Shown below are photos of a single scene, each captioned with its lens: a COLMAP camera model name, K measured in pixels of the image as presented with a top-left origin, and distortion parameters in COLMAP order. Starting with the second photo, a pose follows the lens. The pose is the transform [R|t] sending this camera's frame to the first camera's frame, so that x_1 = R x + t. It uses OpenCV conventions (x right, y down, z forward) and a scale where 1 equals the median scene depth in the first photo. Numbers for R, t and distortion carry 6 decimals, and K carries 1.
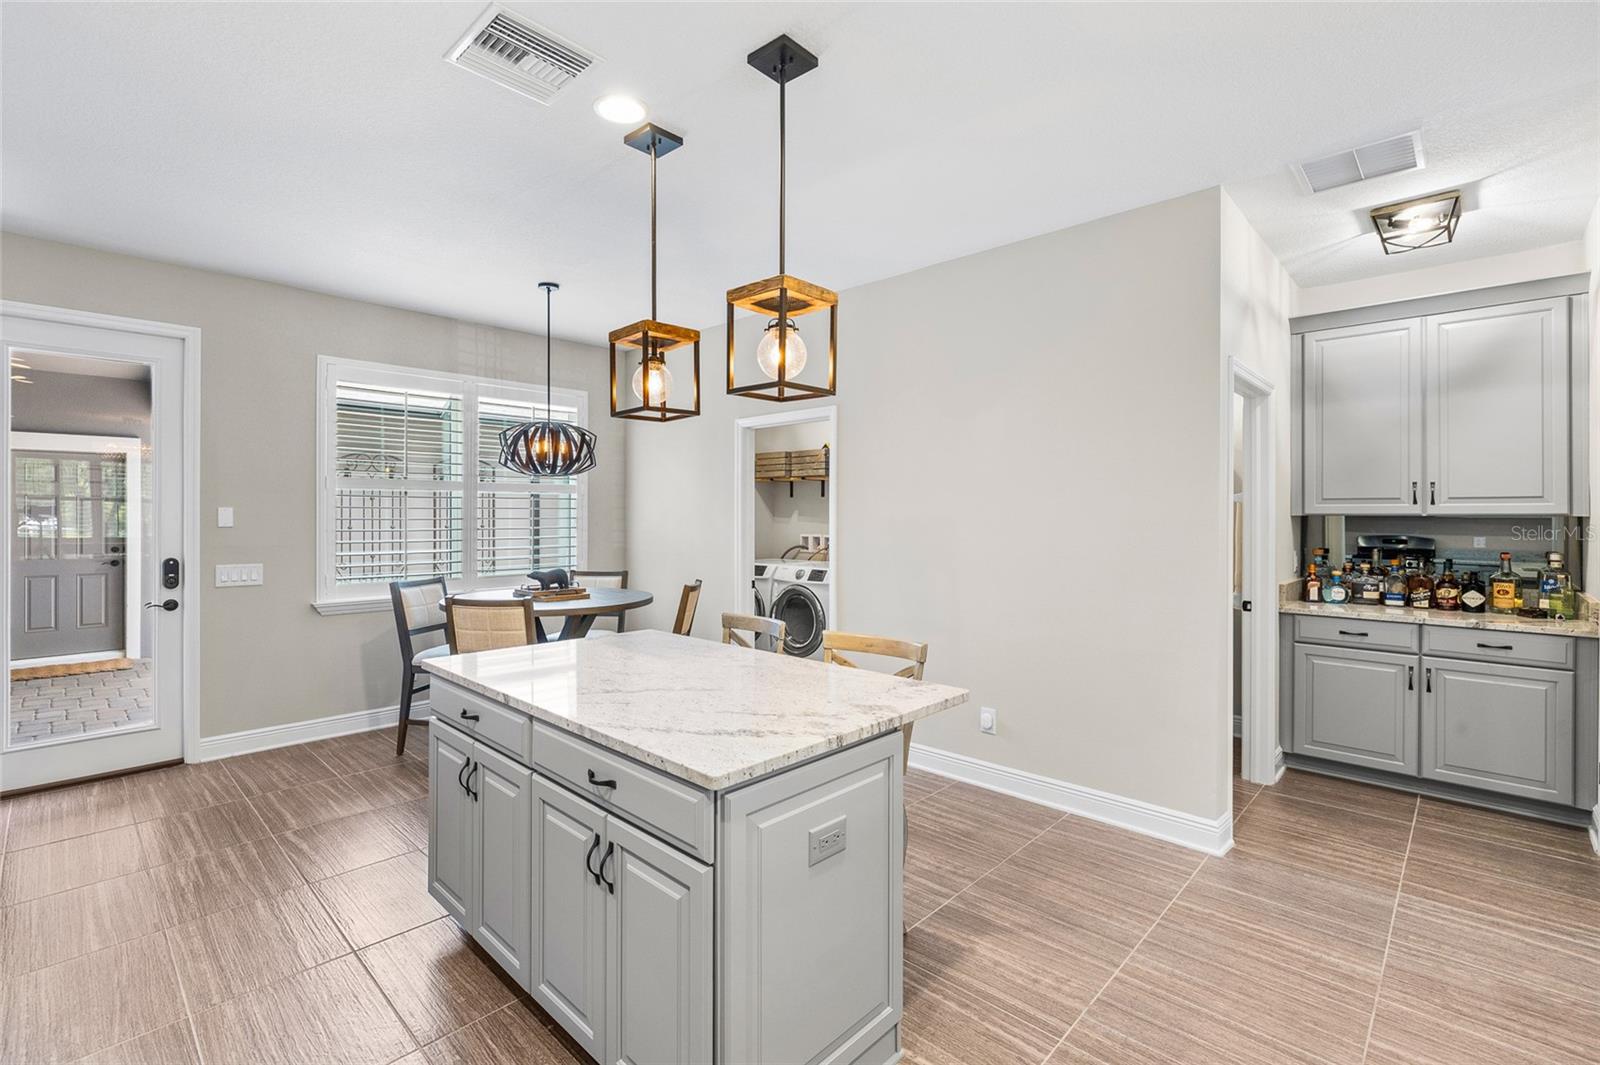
lens RADIAL K [[714.9, 0, 797.8], [0, 714.9, 513.4], [0, 0, 1]] dist [-0.010151, 0.002615]
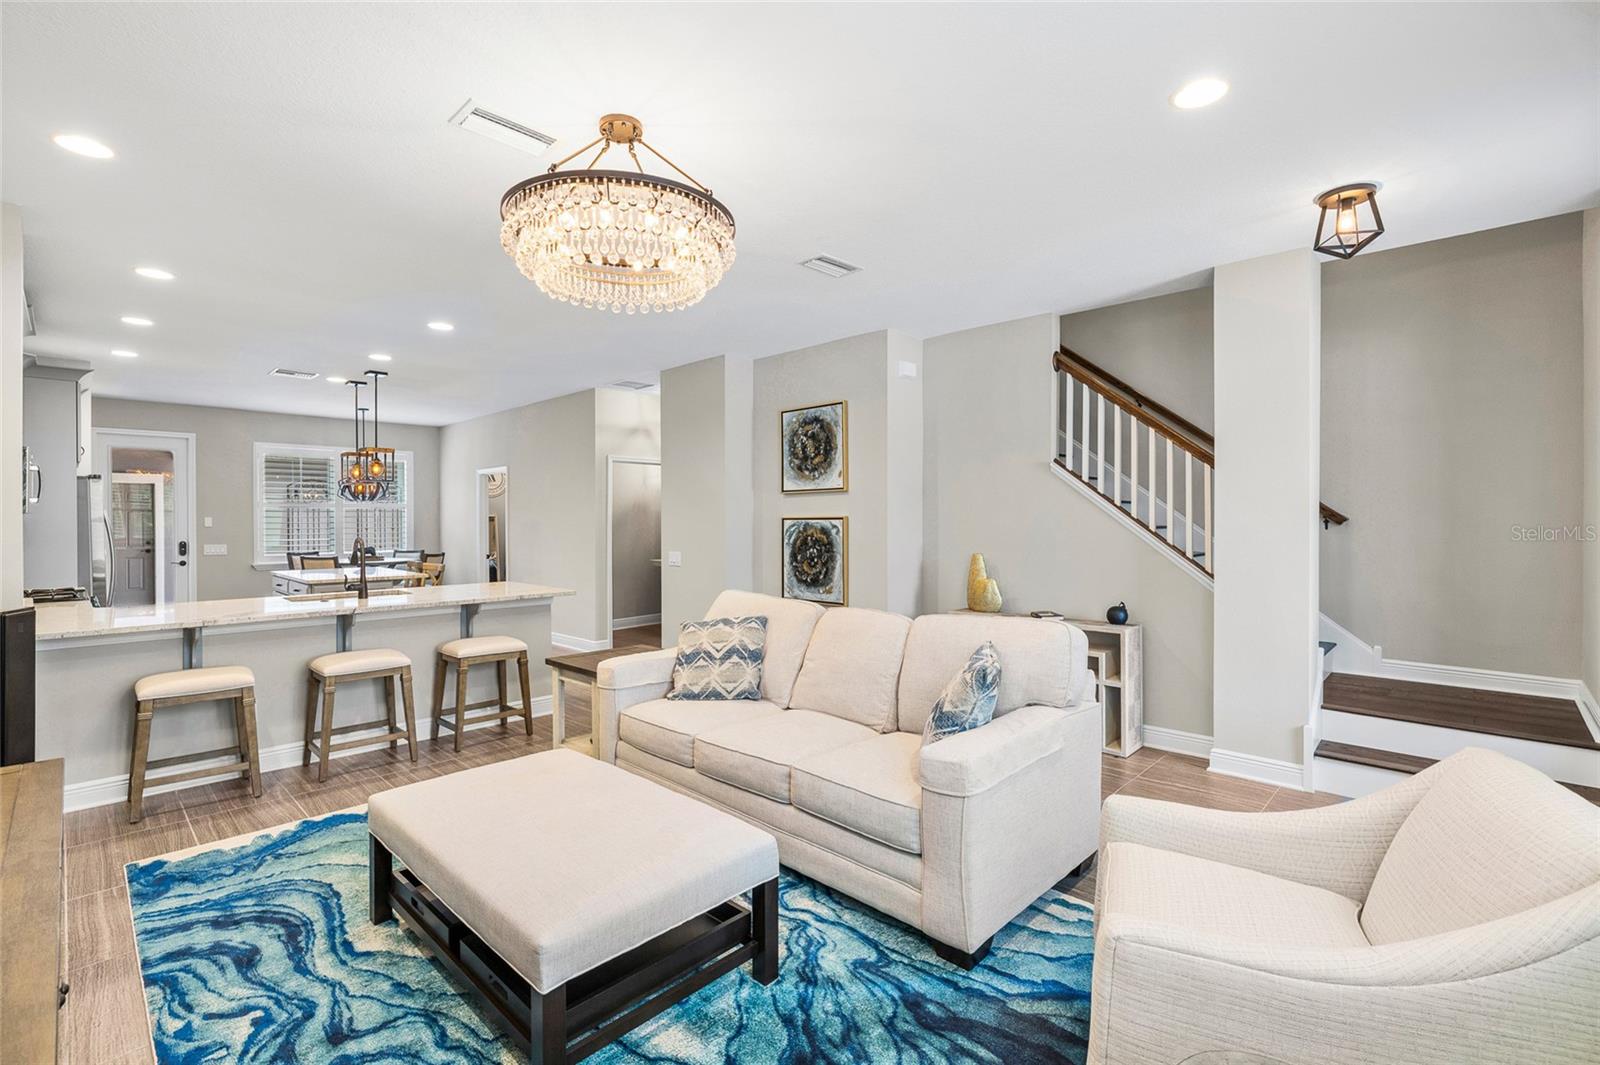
lens RADIAL K [[714.9, 0, 804.2], [0, 714.9, 524.9], [0, 0, 1]] dist [-0.010151, 0.002615]
pose [[0.999985, -0.003445, -0.004320, 1.029317], [0.003487, 0.999945, 0.009845, -0.001033], [0.004286, -0.009860, 0.999942, -1.165833]]
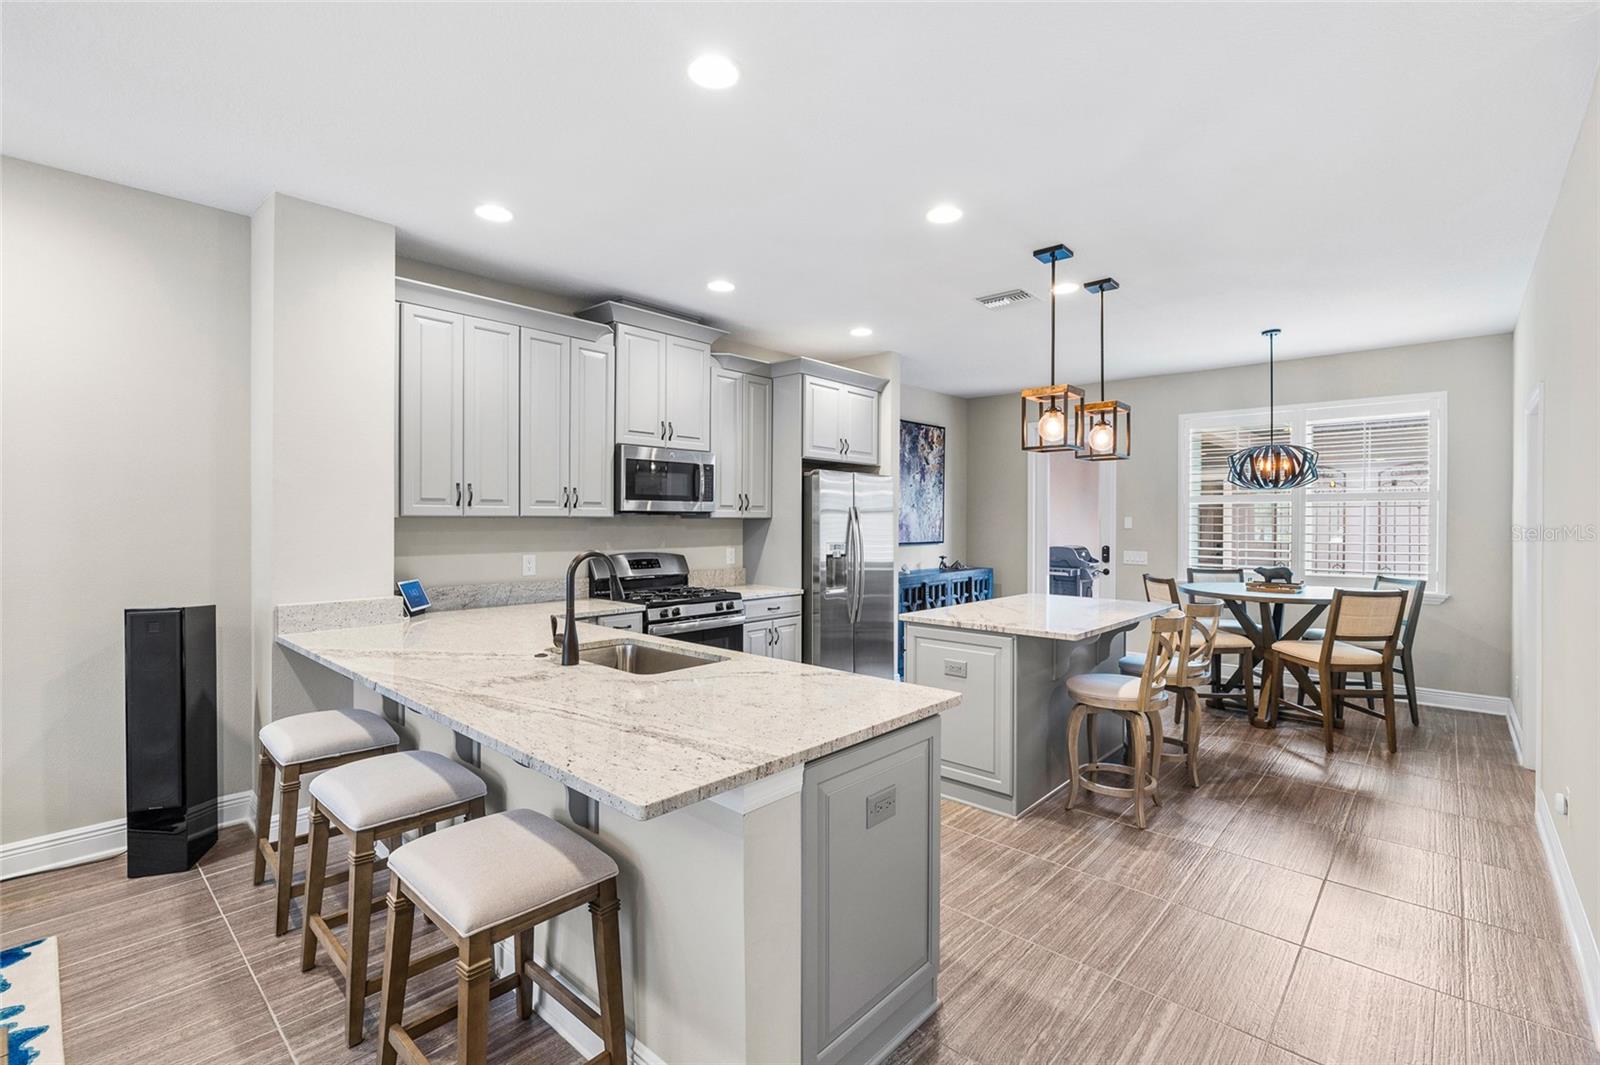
lens RADIAL K [[714.9, 0, 797.9], [0, 714.9, 523.2], [0, 0, 1]] dist [-0.010151, 0.002615]
pose [[0.013990, 0.001604, -0.999901, 0.928958], [-0.002521, 0.999996, 0.001568, 0.005038], [0.999899, 0.002499, 0.013994, 0.202447]]
